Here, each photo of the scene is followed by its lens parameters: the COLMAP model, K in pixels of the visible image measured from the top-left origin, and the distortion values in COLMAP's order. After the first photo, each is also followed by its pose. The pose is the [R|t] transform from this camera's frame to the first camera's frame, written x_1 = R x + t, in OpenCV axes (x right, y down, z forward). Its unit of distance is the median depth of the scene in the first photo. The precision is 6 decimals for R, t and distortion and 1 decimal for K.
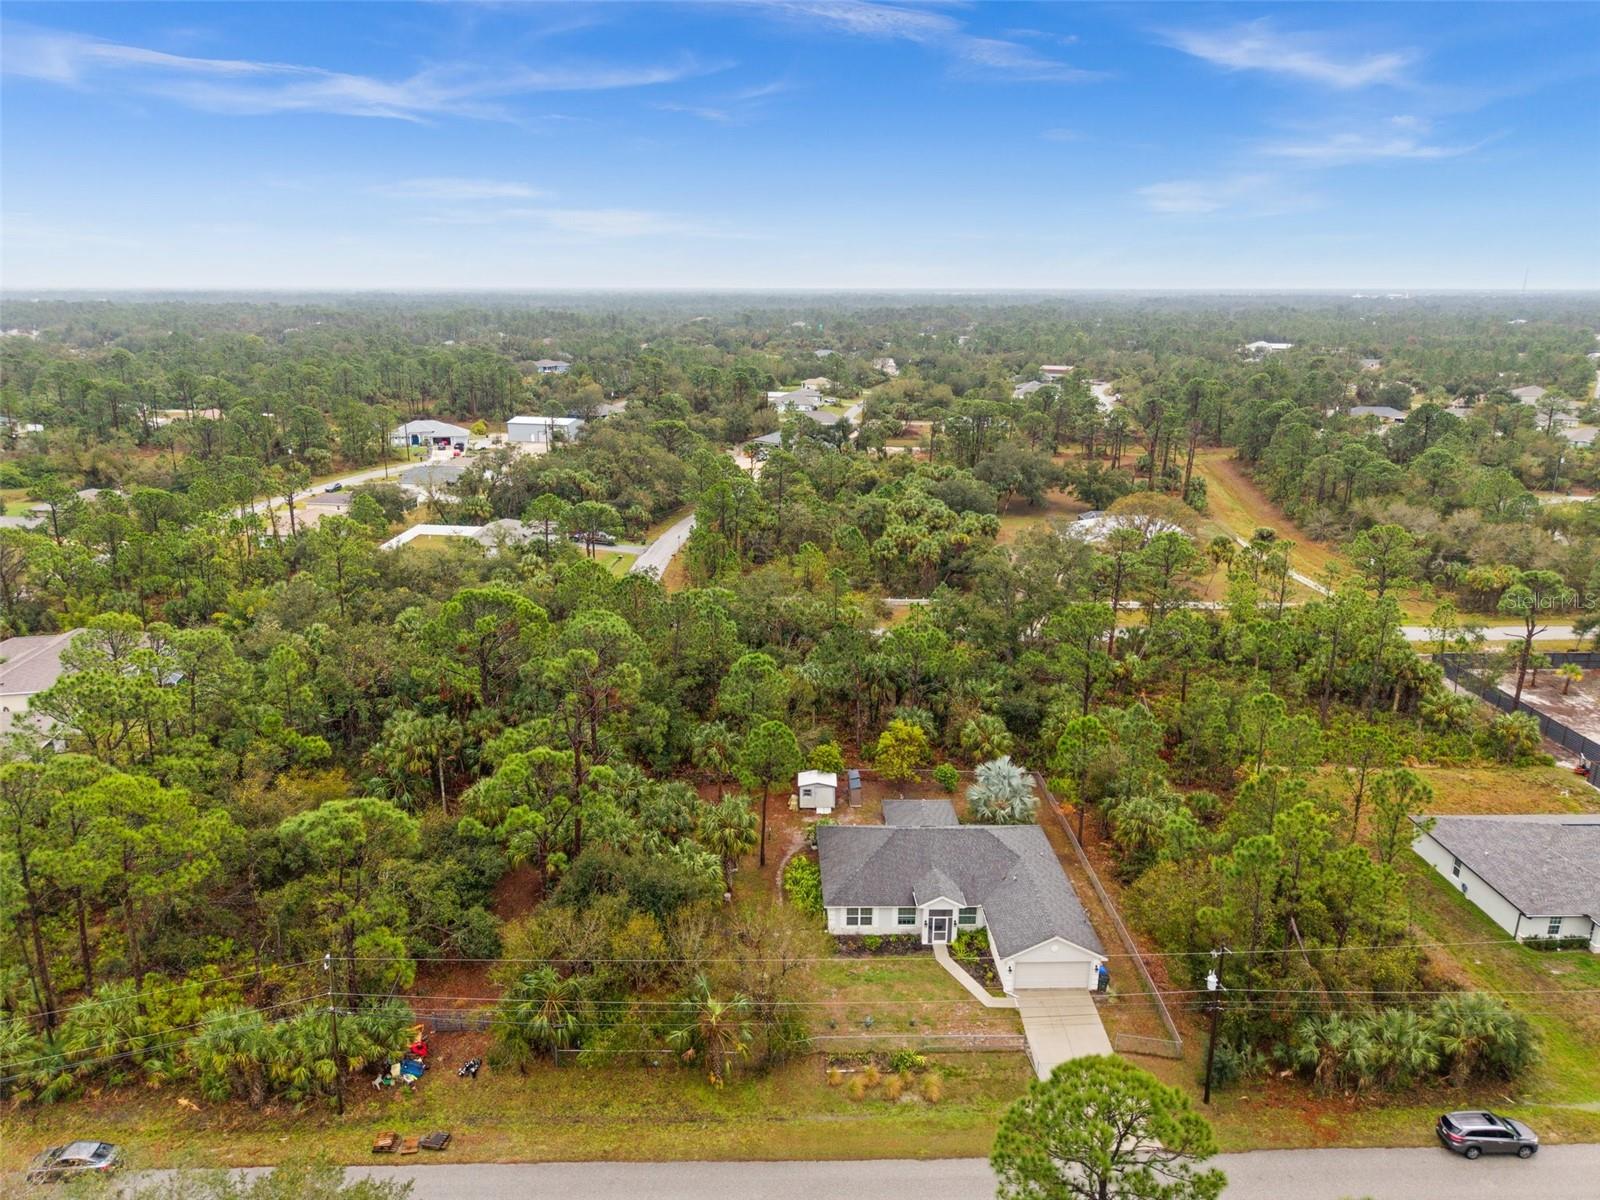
lens RADIAL K [[1051.5, 0, 800.0], [0, 1051.5, 600.0], [0, 0, 1]] dist [0.040217, -0.035472]
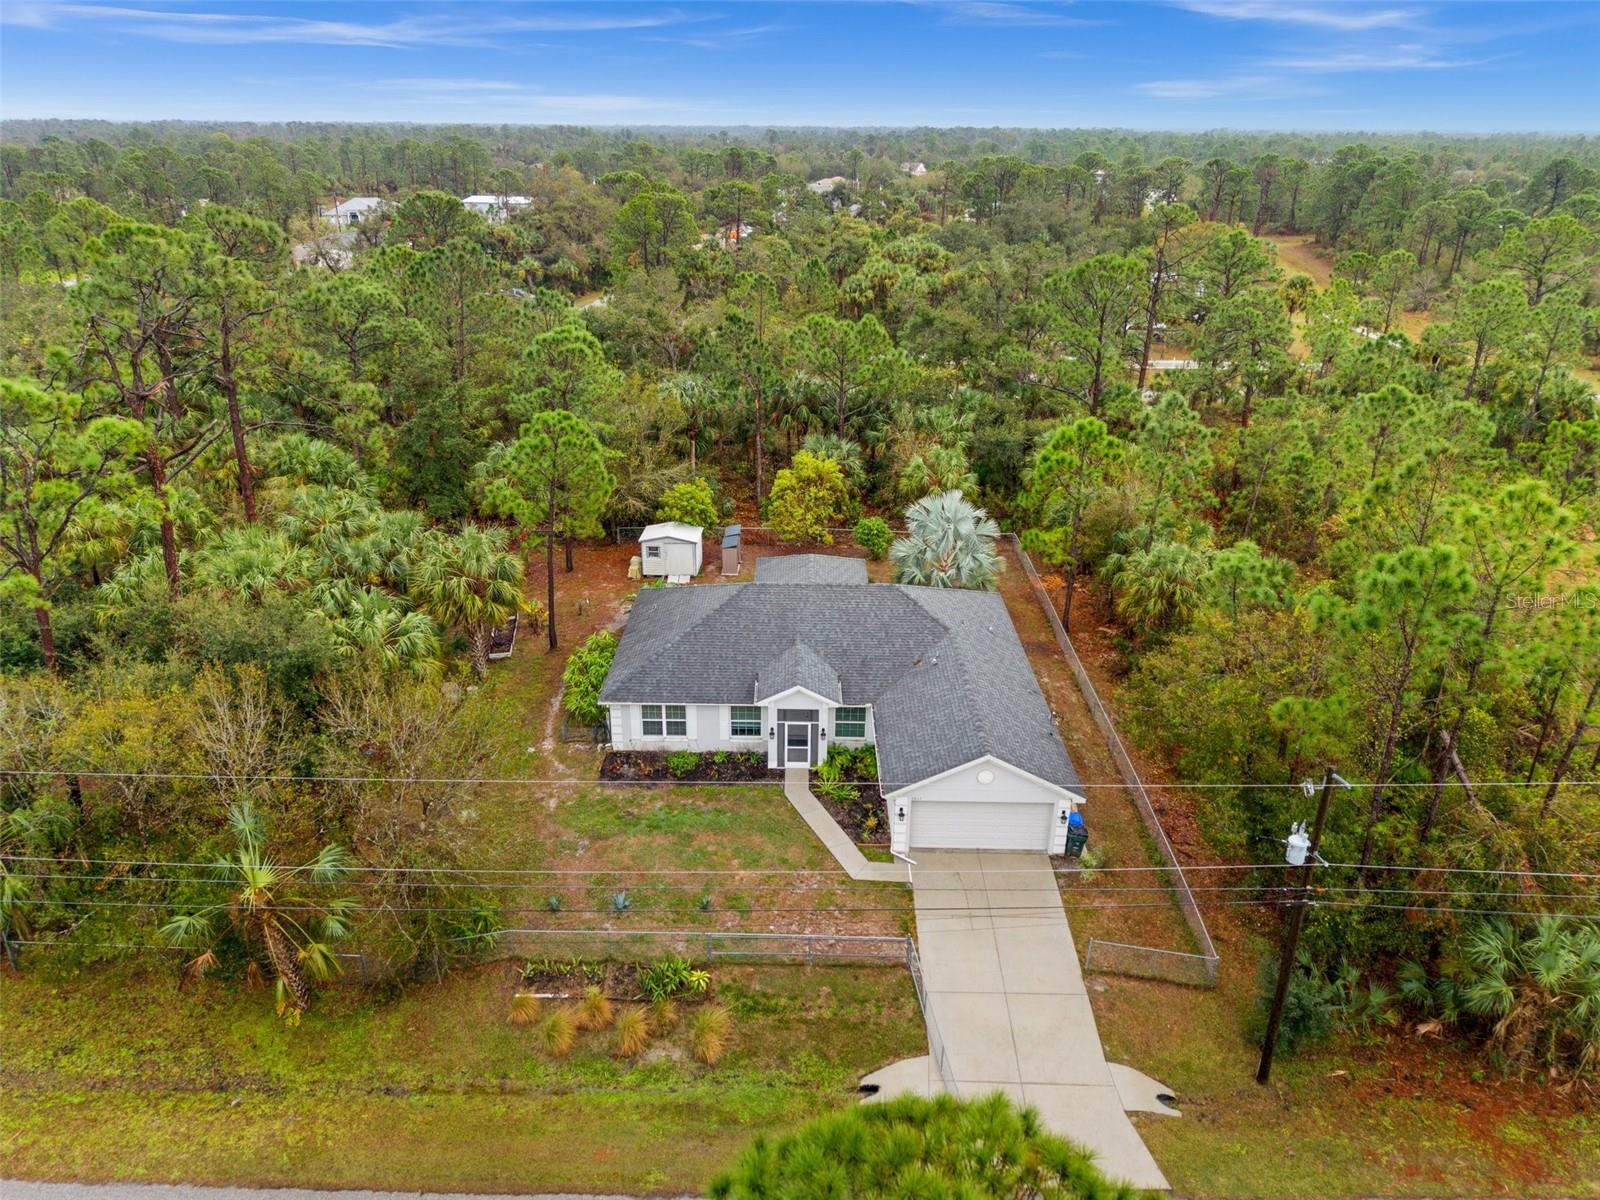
lens RADIAL K [[1051.5, 0, 800.0], [0, 1051.5, 600.0], [0, 0, 1]] dist [0.040217, -0.035472]
pose [[0.999339, 0.018909, -0.031052, 0.159294], [-0.014669, 0.991207, 0.131506, 0.168981], [0.033266, -0.130964, 0.990829, 0.474282]]
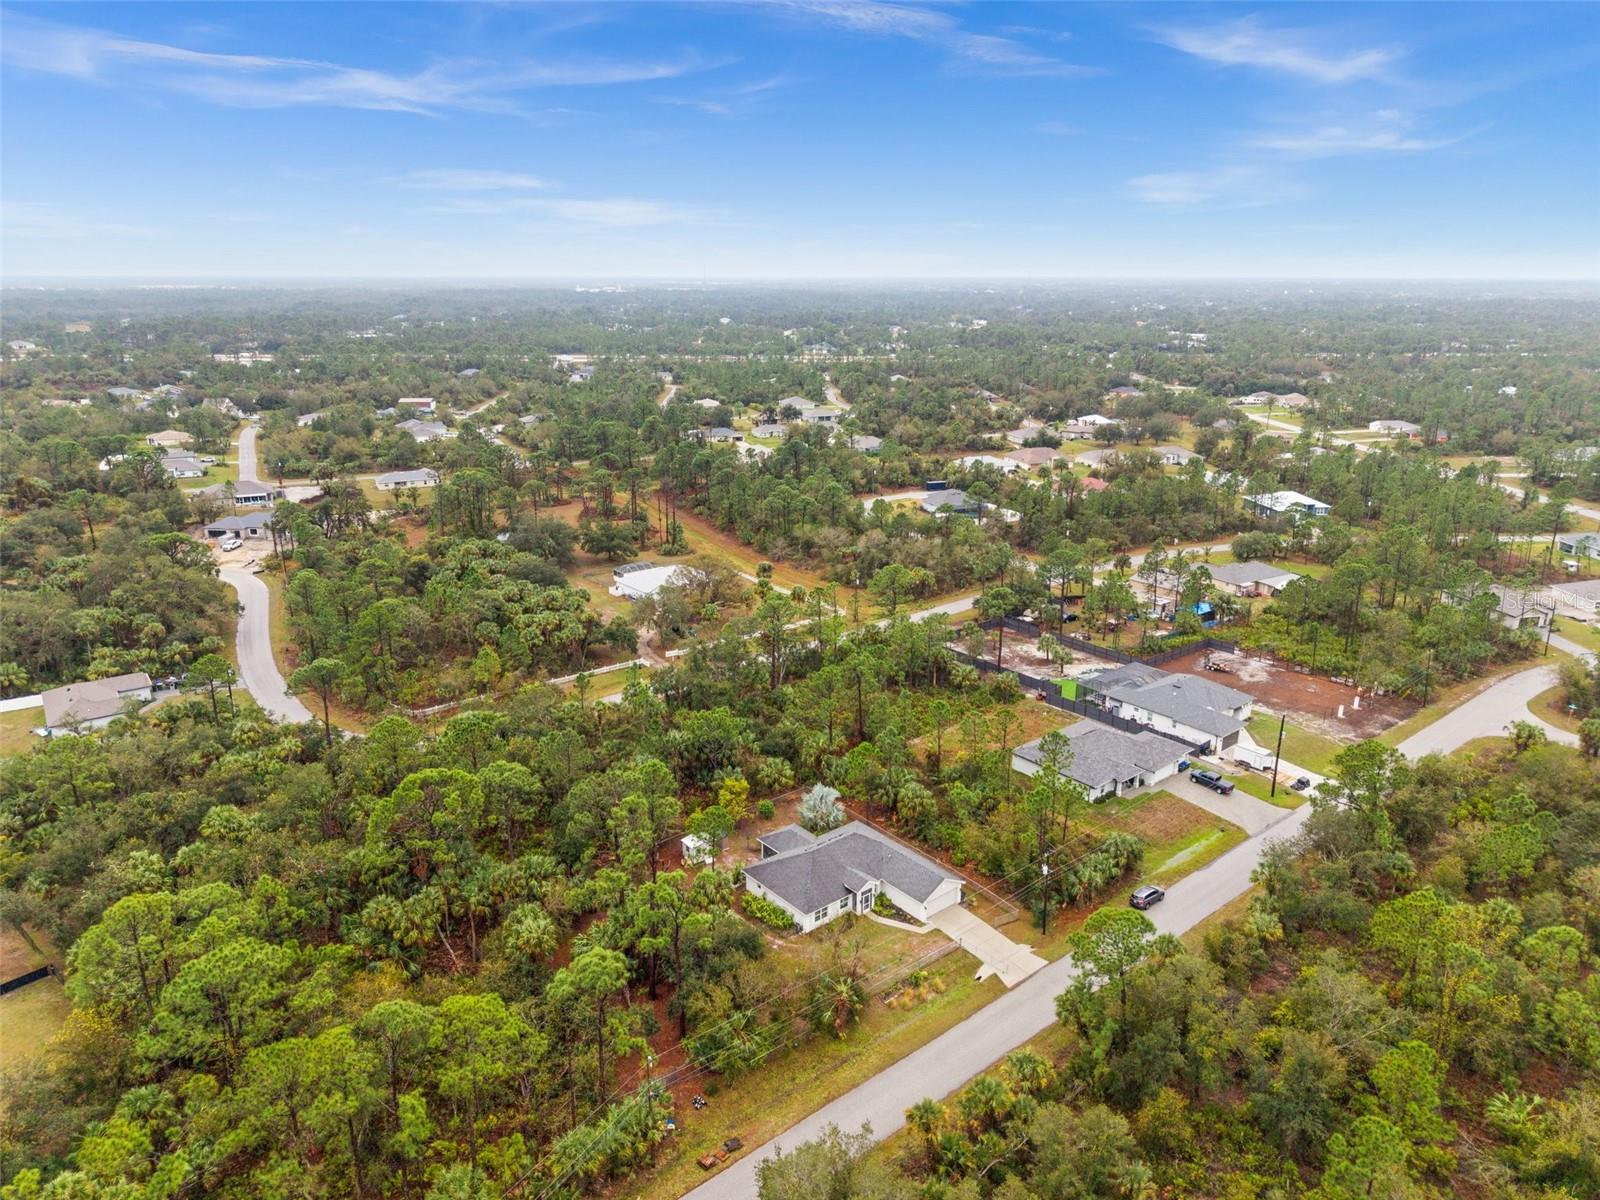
lens RADIAL K [[1051.5, 0, 800.0], [0, 1051.5, 600.0], [0, 0, 1]] dist [0.040217, -0.035472]
pose [[0.783186, -0.178638, 0.595574, -0.854960], [0.169041, 0.982936, 0.072533, -0.280519], [-0.598368, 0.043870, 0.800019, -0.235237]]
